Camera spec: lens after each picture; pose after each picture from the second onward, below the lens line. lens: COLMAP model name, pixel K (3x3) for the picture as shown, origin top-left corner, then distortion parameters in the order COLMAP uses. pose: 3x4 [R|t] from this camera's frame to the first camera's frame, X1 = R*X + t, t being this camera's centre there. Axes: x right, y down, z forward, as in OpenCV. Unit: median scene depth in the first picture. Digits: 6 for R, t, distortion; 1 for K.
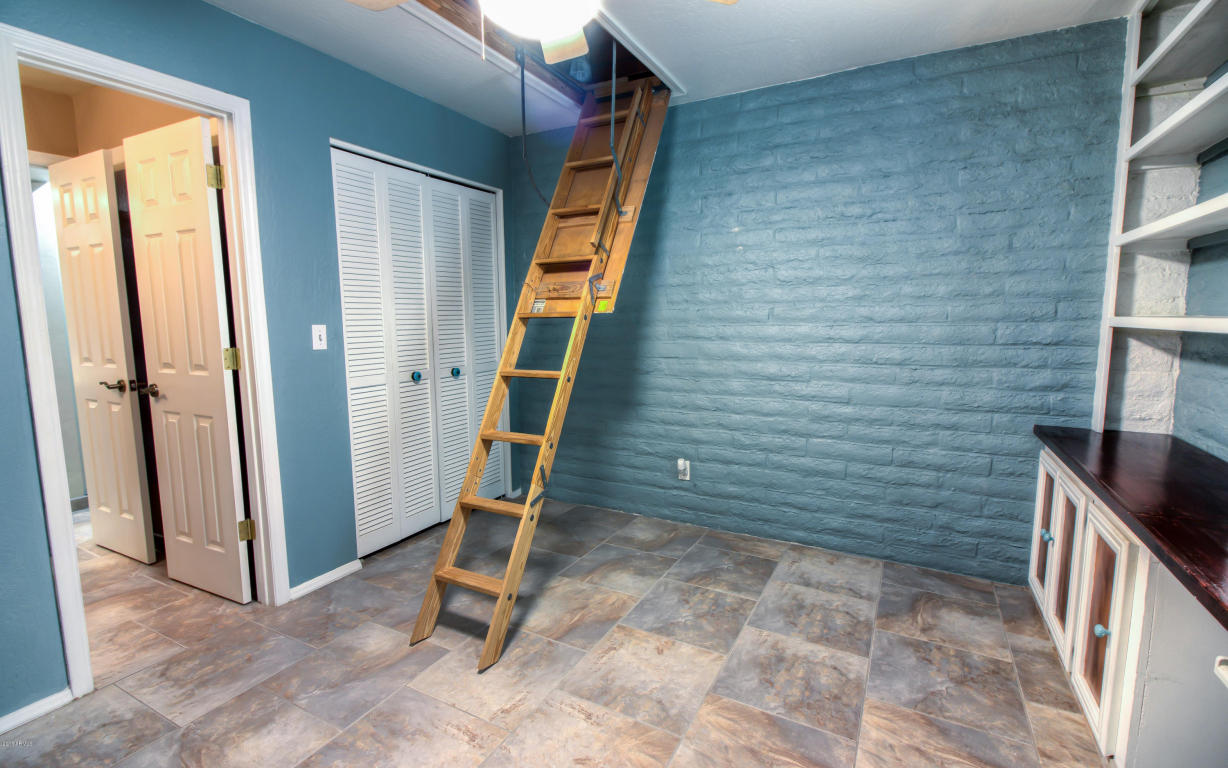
lens RADIAL K [[558.4, 0, 607.0], [0, 558.4, 383.4], [0, 0, 1]] dist [0.020807, -0.015300]
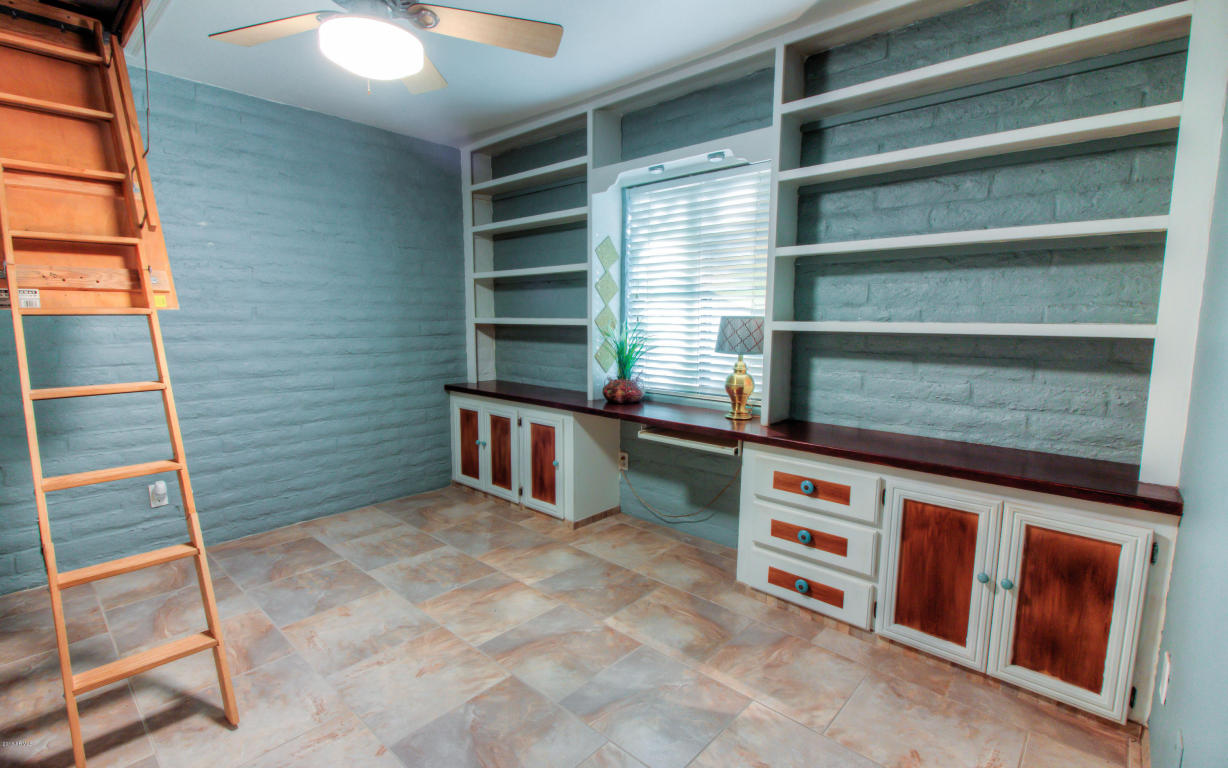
lens RADIAL K [[558.4, 0, 607.0], [0, 558.4, 383.4], [0, 0, 1]] dist [0.020807, -0.015300]
pose [[0.239091, -0.108609, 0.964904, -0.610172], [0.109619, 0.990391, 0.084316, -0.012754], [-0.964790, 0.085613, 0.248699, 0.134937]]
